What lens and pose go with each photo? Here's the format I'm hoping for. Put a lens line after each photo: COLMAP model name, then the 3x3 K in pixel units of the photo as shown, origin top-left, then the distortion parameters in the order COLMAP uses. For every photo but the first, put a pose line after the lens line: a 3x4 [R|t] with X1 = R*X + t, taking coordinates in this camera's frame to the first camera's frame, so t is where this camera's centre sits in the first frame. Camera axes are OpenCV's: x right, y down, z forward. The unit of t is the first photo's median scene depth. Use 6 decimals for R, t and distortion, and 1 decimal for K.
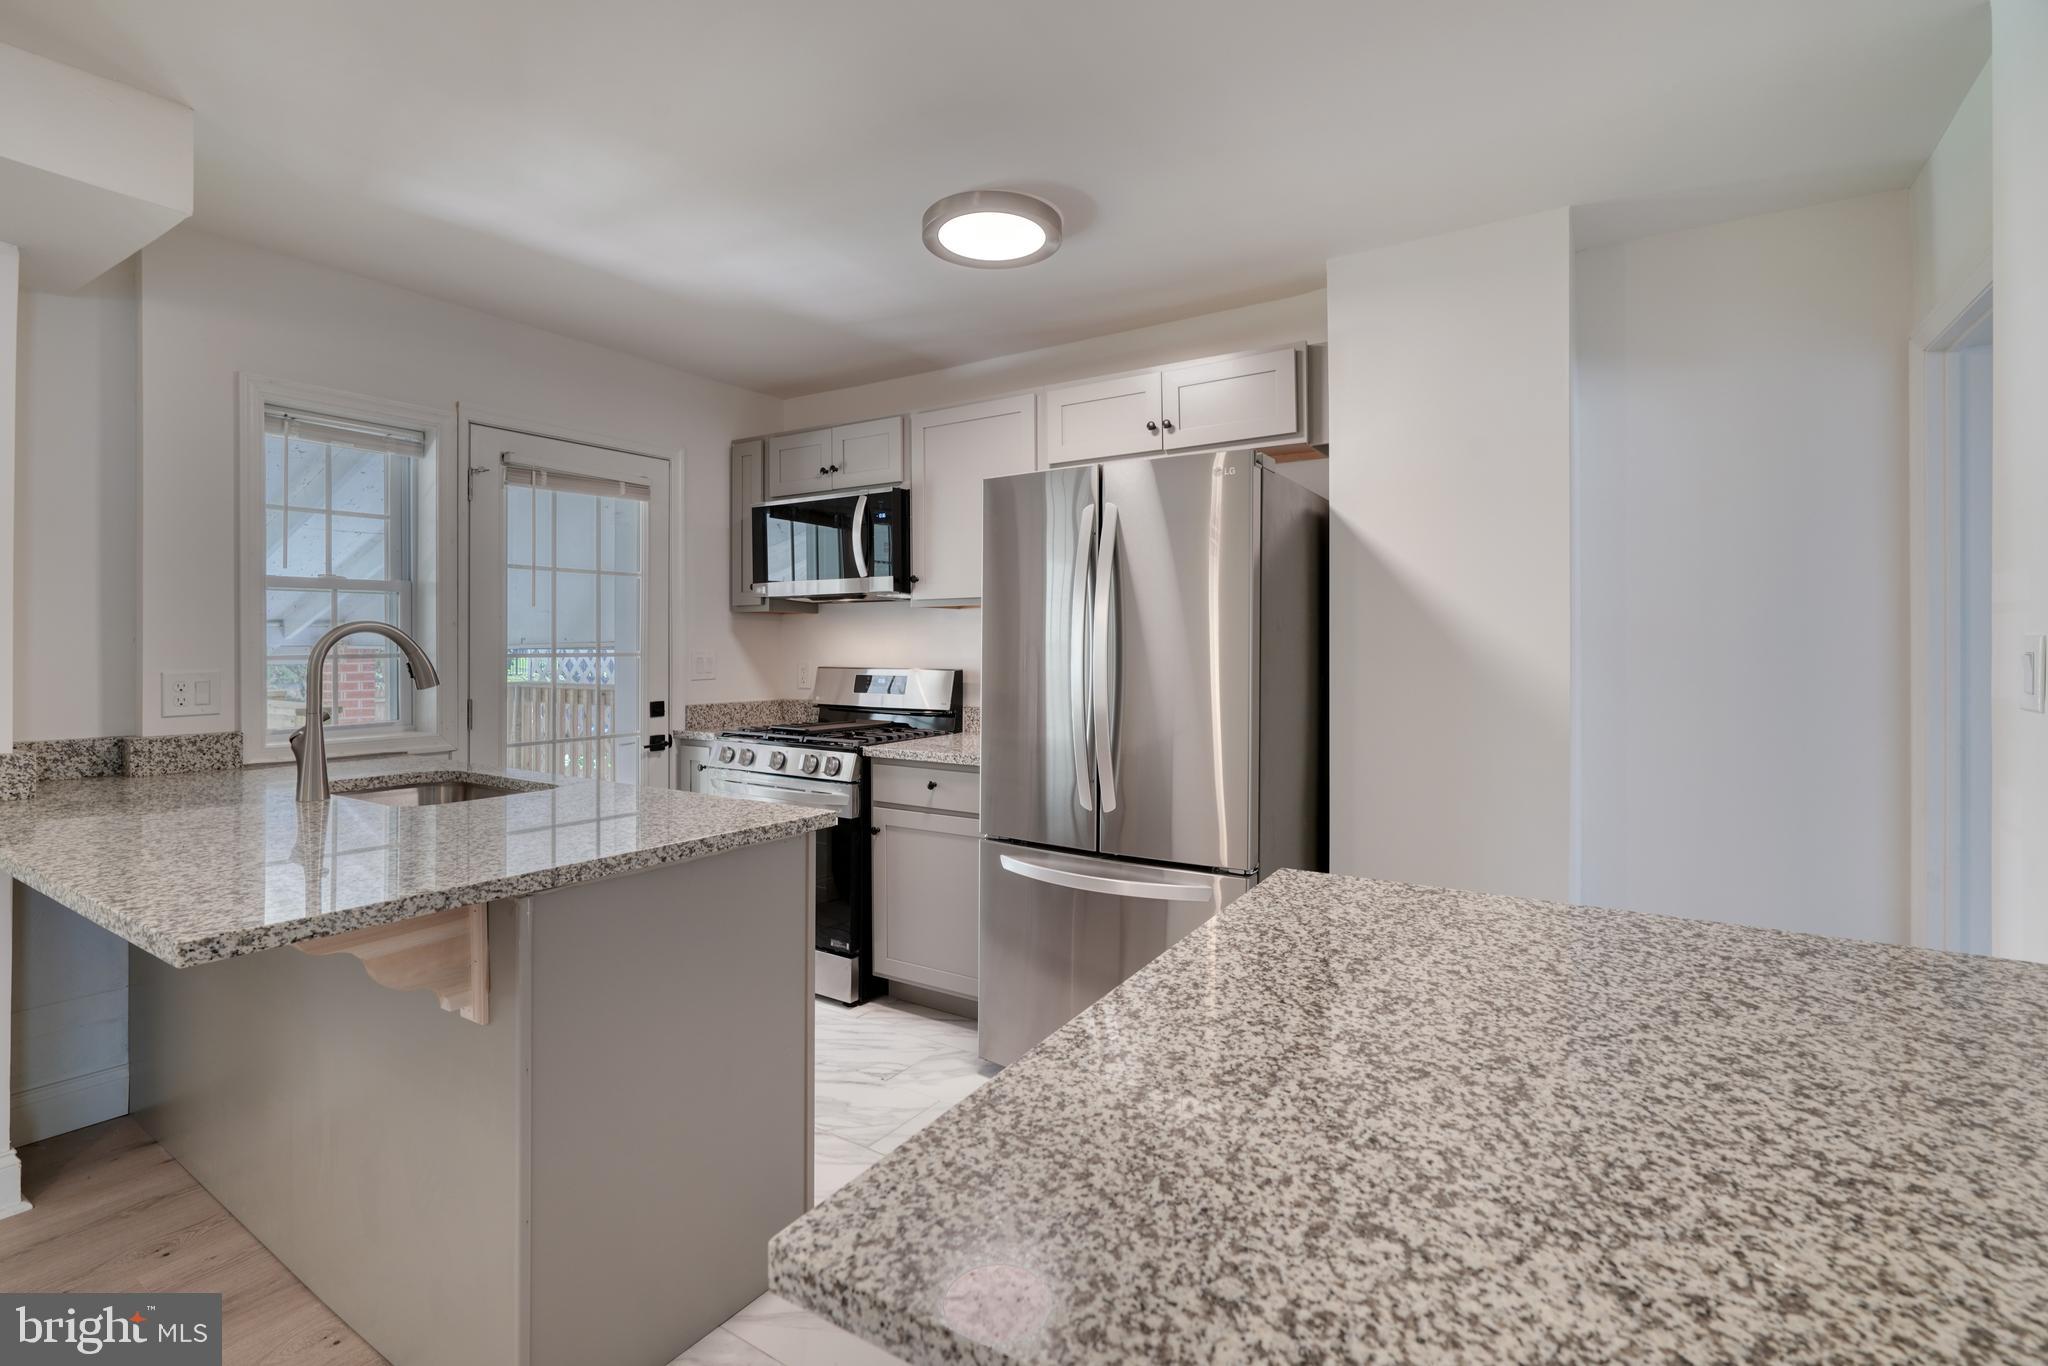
lens RADIAL K [[928.5, 0, 1017.2], [0, 928.5, 645.1], [0, 0, 1]] dist [-0.012921, 0.006259]
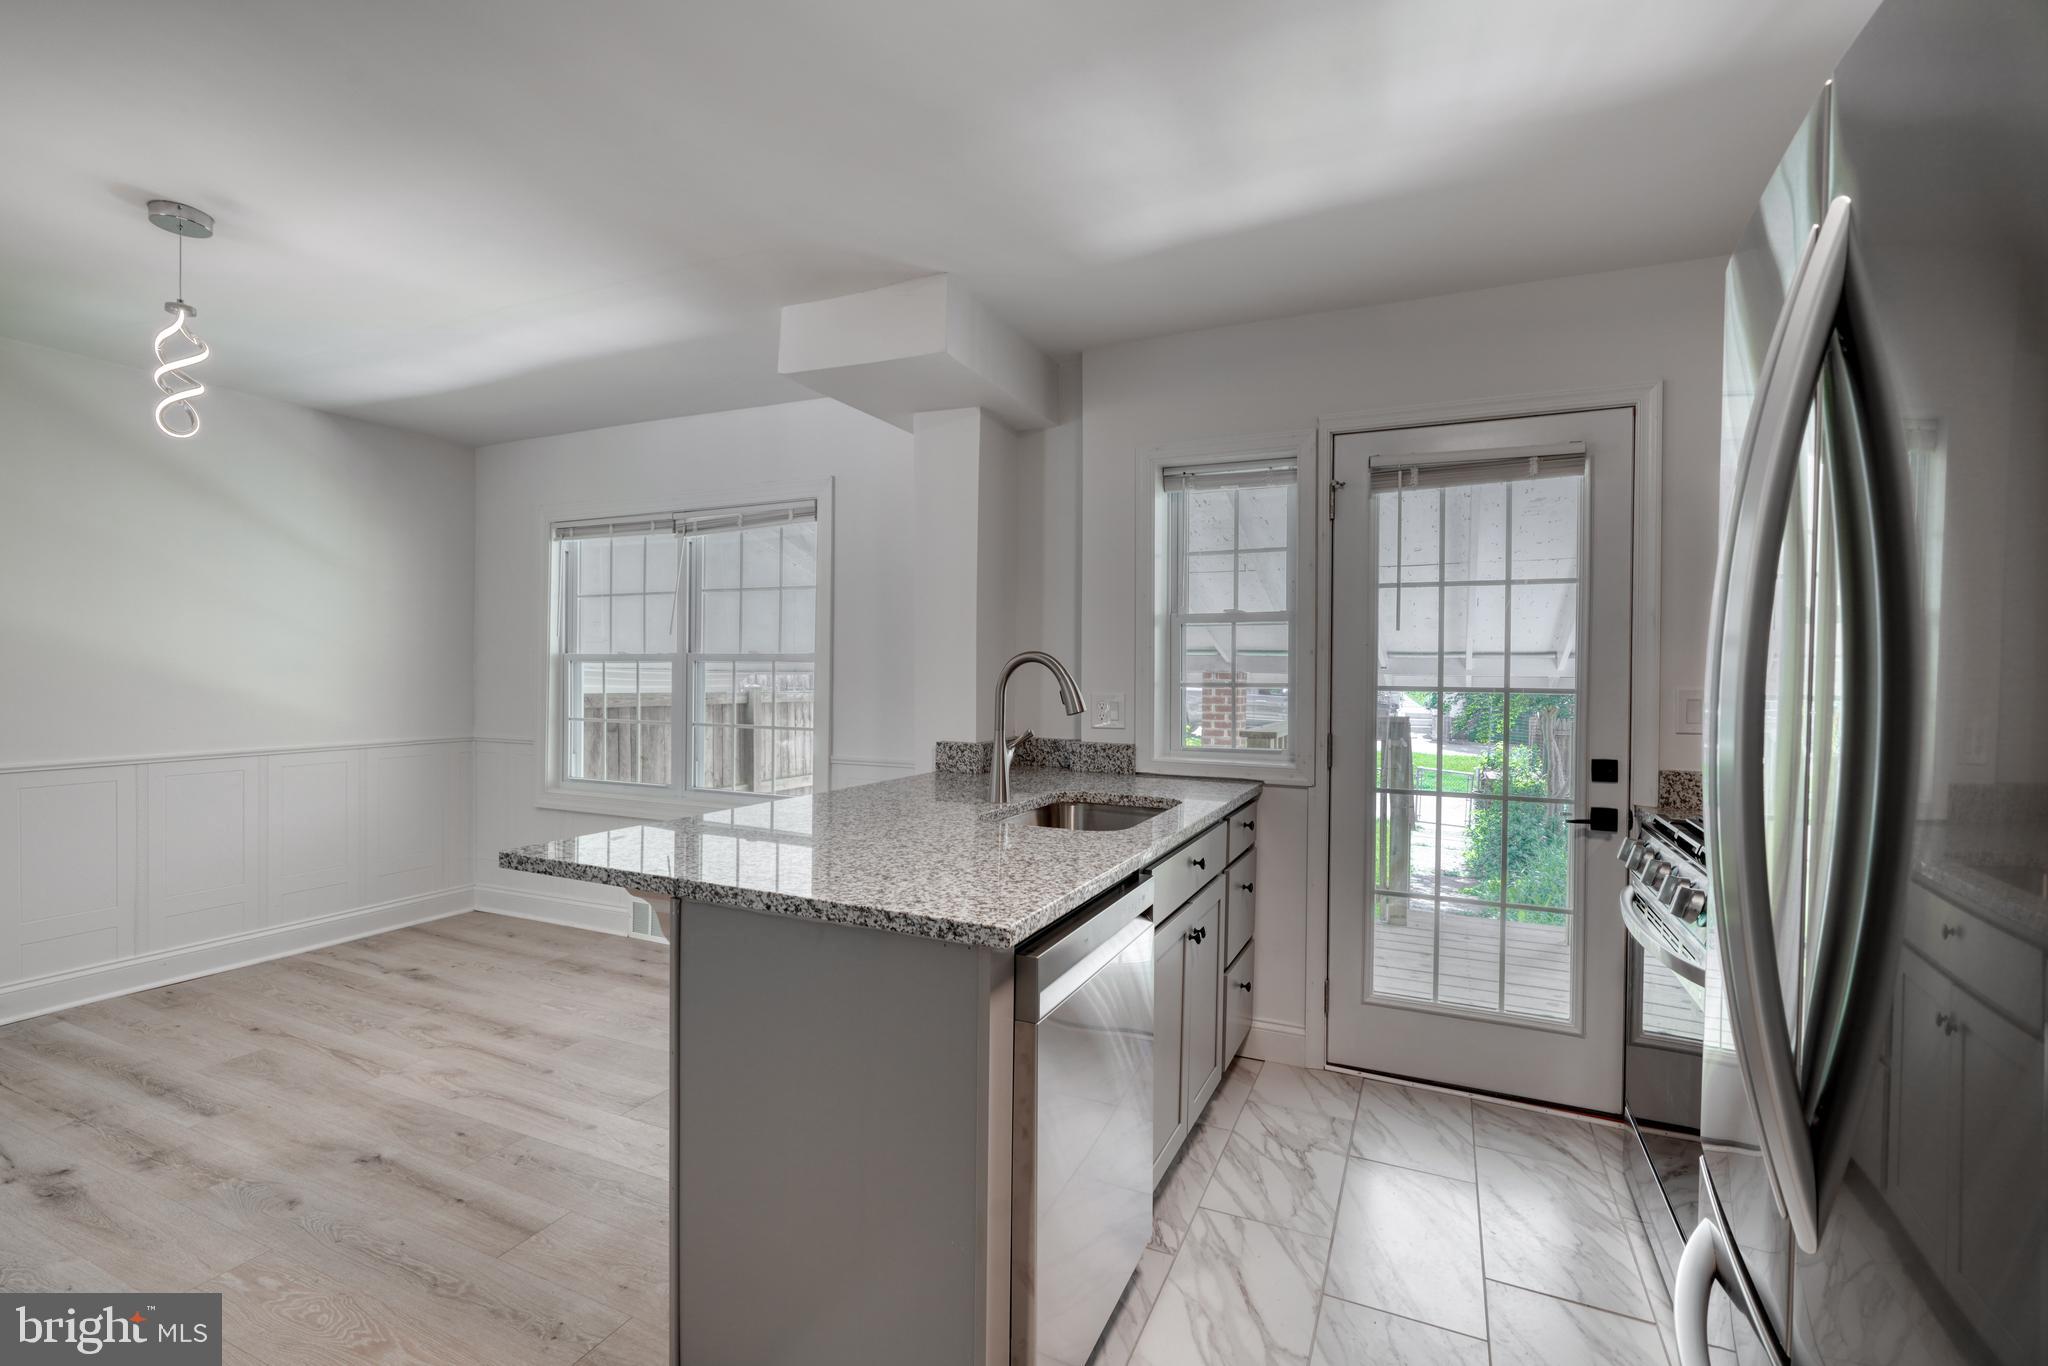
lens RADIAL K [[928.5, 0, 1016.4], [0, 928.5, 675.2], [0, 0, 1]] dist [-0.012921, 0.006259]
pose [[0.136807, 0.008003, -0.990565, 0.281121], [-0.010748, 0.999921, 0.006594, -0.002951], [0.990539, 0.009744, 0.136882, 0.561740]]
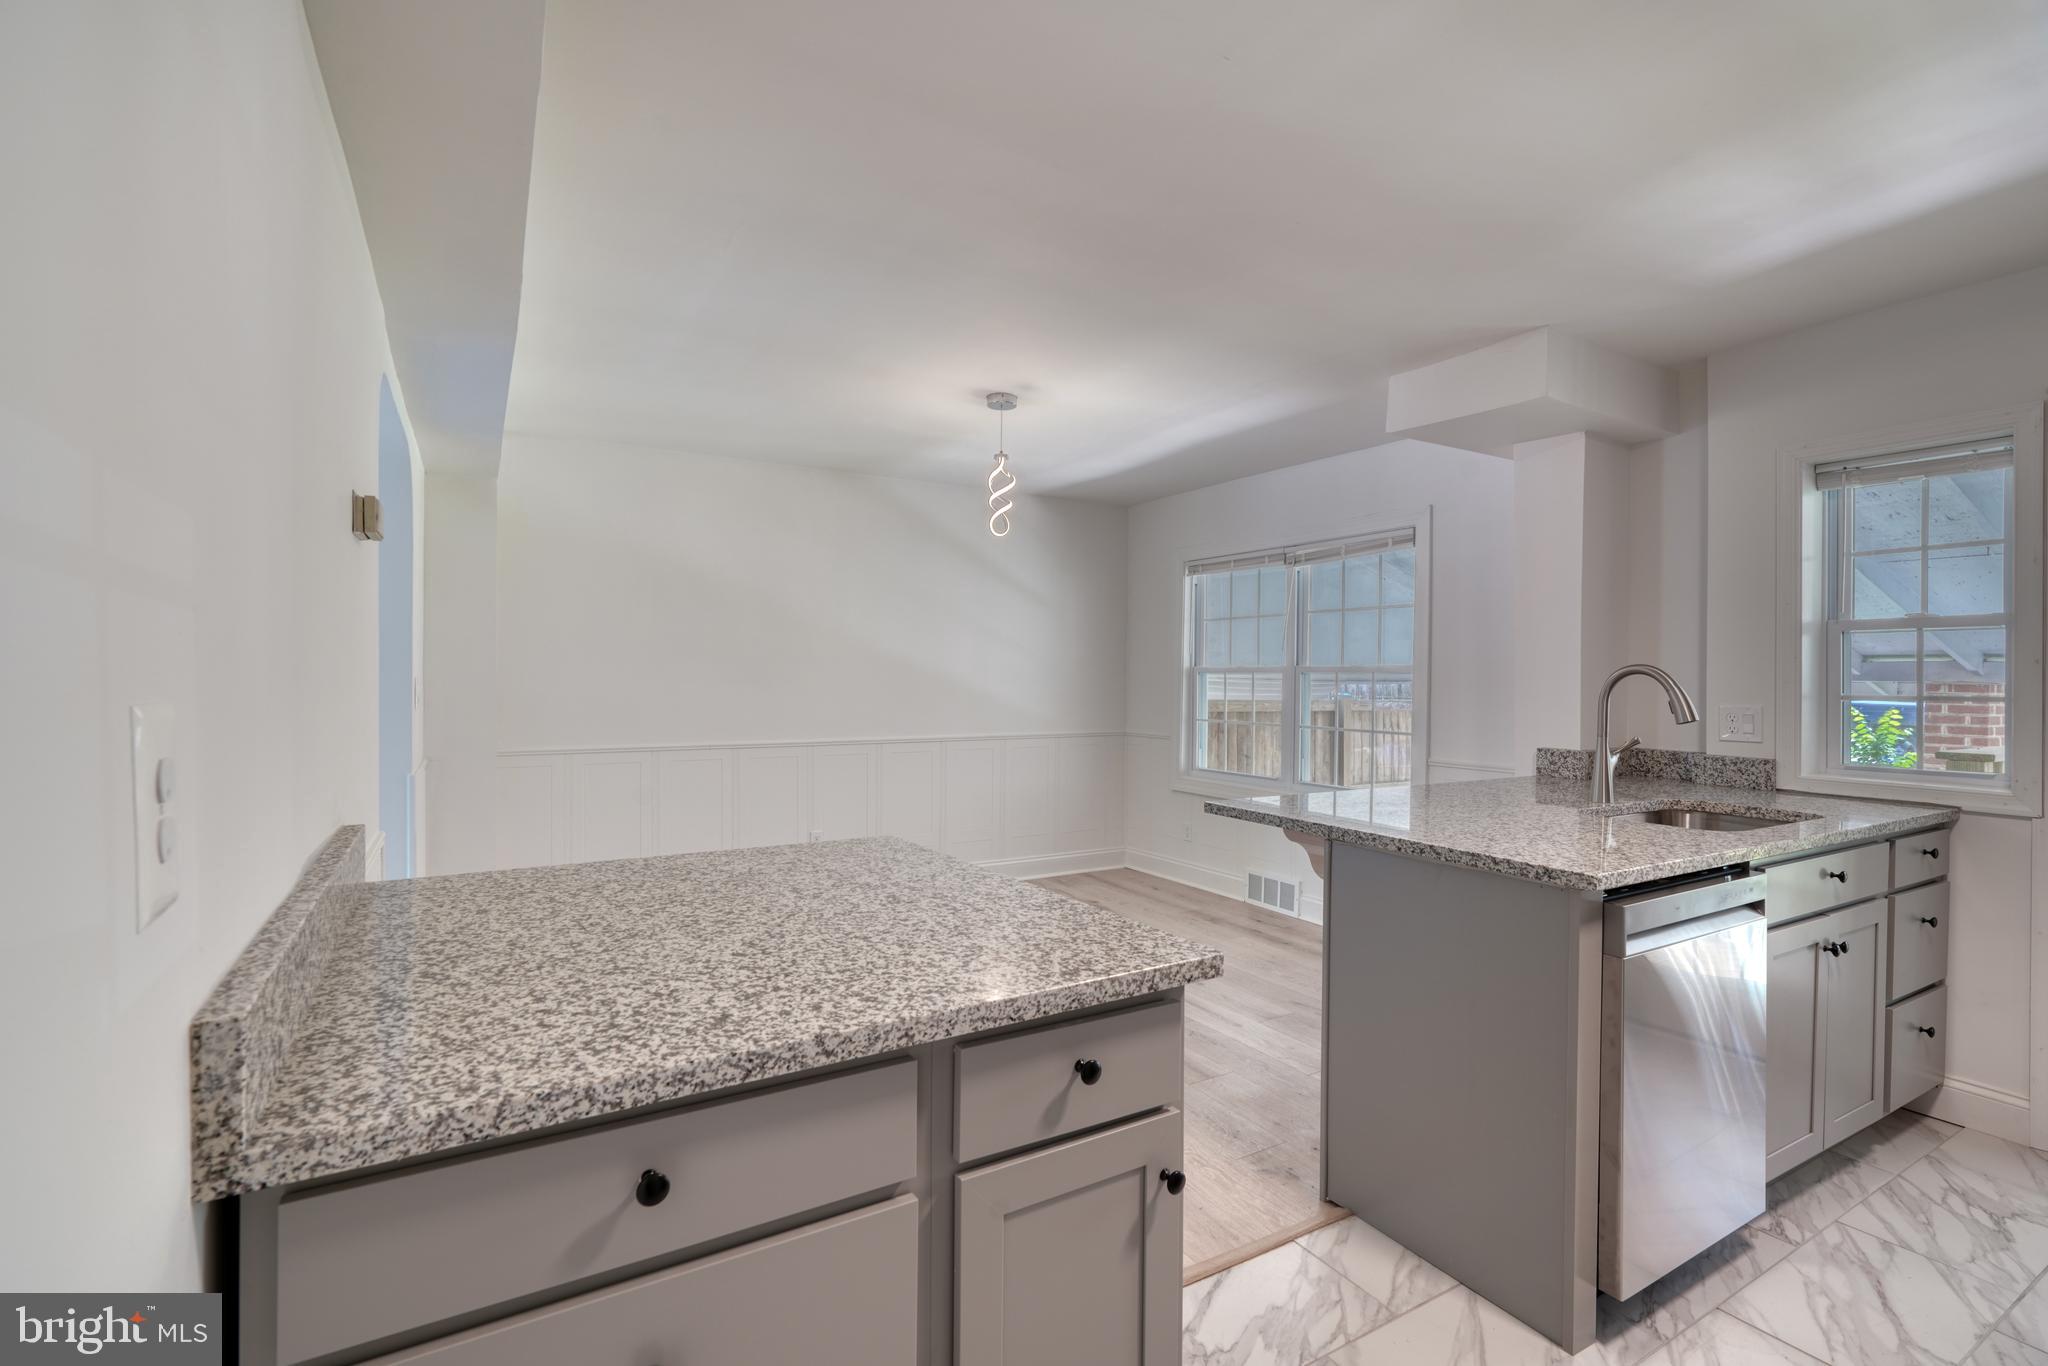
lens RADIAL K [[928.5, 0, 1007.3], [0, 928.5, 680.2], [0, 0, 1]] dist [-0.012921, 0.006259]
pose [[-0.454130, 0.002524, -0.890932, 0.512331], [-0.009269, 0.999928, 0.007557, -0.004378], [0.890887, 0.011690, -0.454074, 0.552803]]
